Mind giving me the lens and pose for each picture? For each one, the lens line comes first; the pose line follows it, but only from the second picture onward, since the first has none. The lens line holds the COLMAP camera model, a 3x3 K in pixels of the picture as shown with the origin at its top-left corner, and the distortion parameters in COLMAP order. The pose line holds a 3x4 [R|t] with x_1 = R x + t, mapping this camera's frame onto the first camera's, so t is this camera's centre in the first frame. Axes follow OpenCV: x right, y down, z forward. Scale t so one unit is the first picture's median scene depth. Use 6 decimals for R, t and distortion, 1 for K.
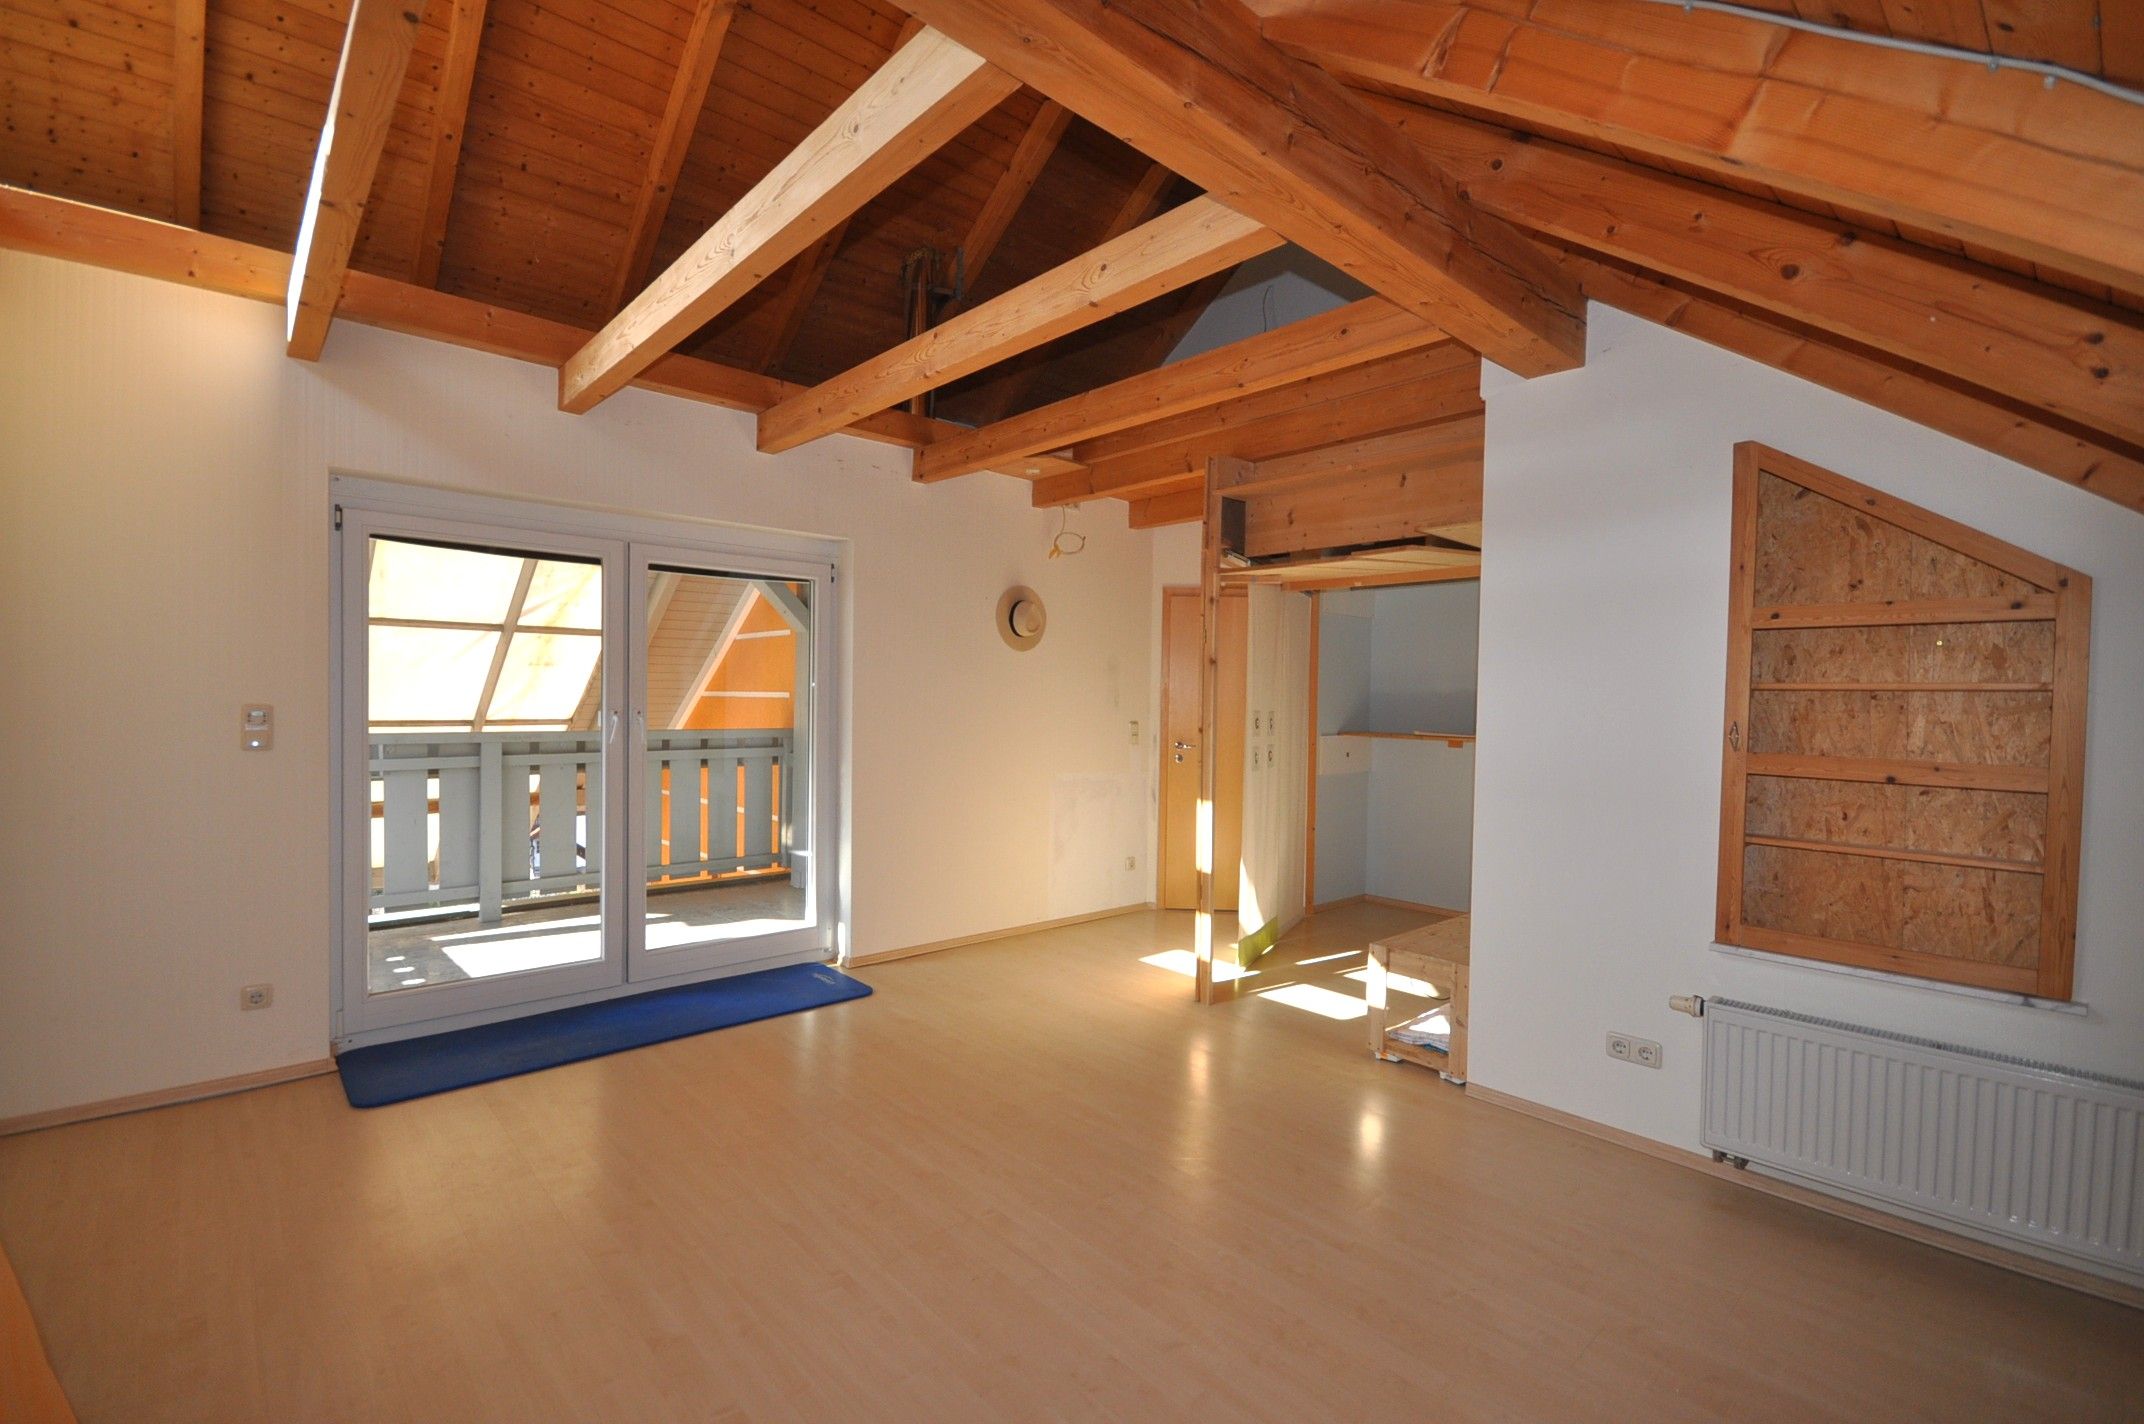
lens RADIAL K [[940.3, 0, 1082.2], [0, 940.3, 721.2], [0, 0, 1]] dist [-0.001776, -0.000464]
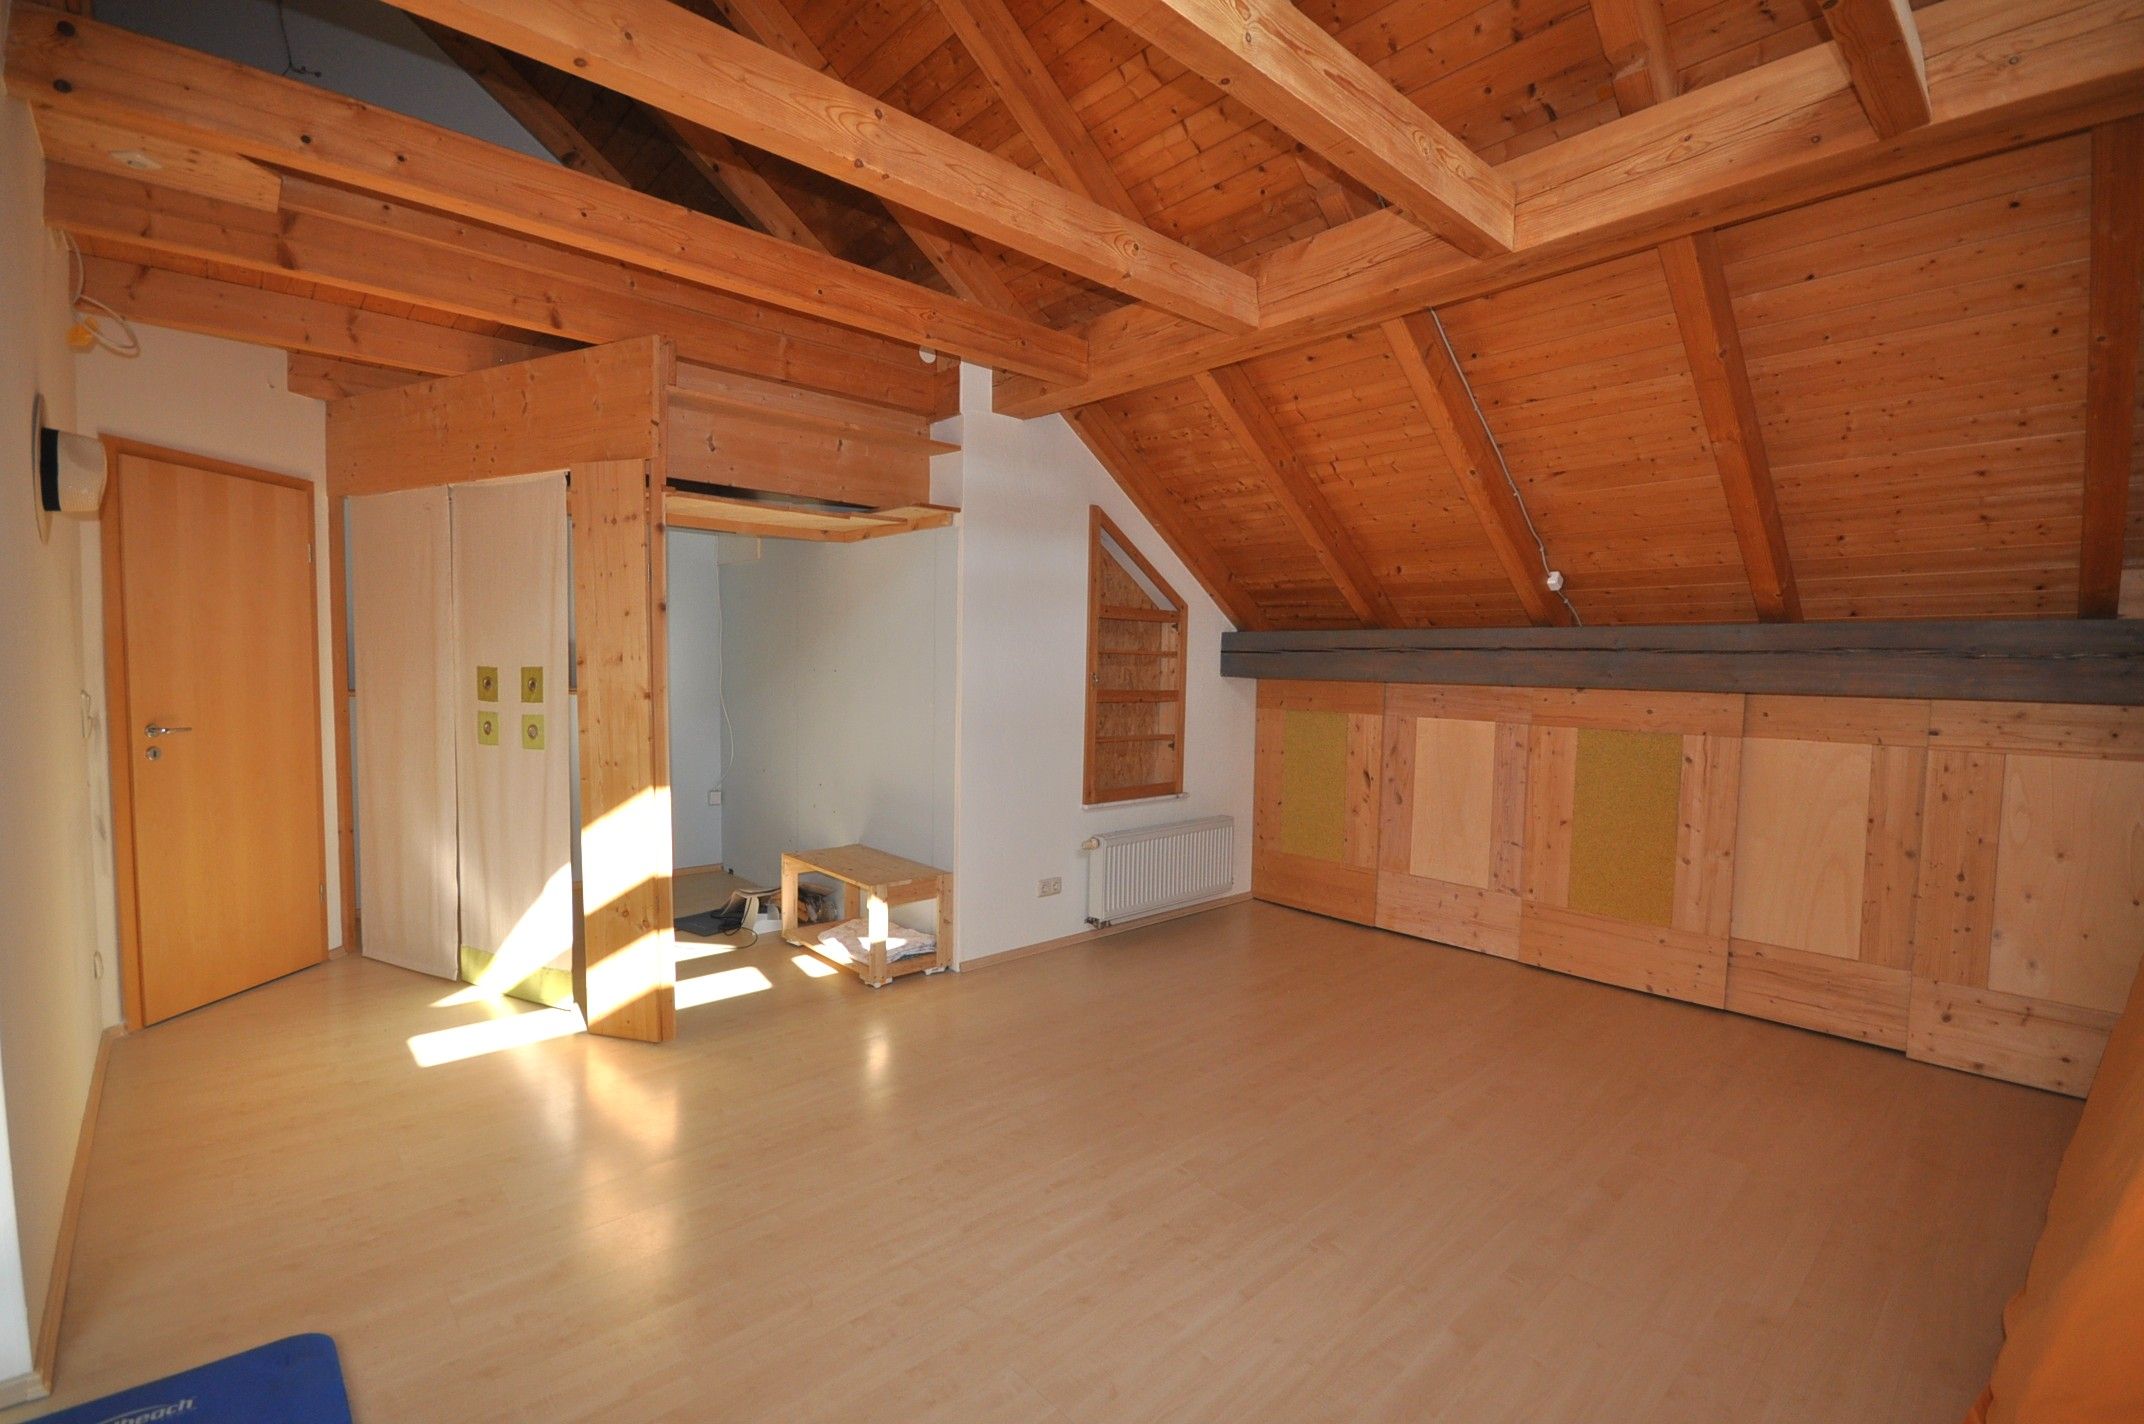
lens RADIAL K [[940.3, 0, 1082.0], [0, 940.3, 714.2], [0, 0, 1]] dist [-0.001776, -0.000464]
pose [[0.004555, -0.067622, 0.997701, -0.846139], [0.008858, 0.997675, 0.067579, -0.031750], [-0.999950, 0.008530, 0.005144, 0.856602]]
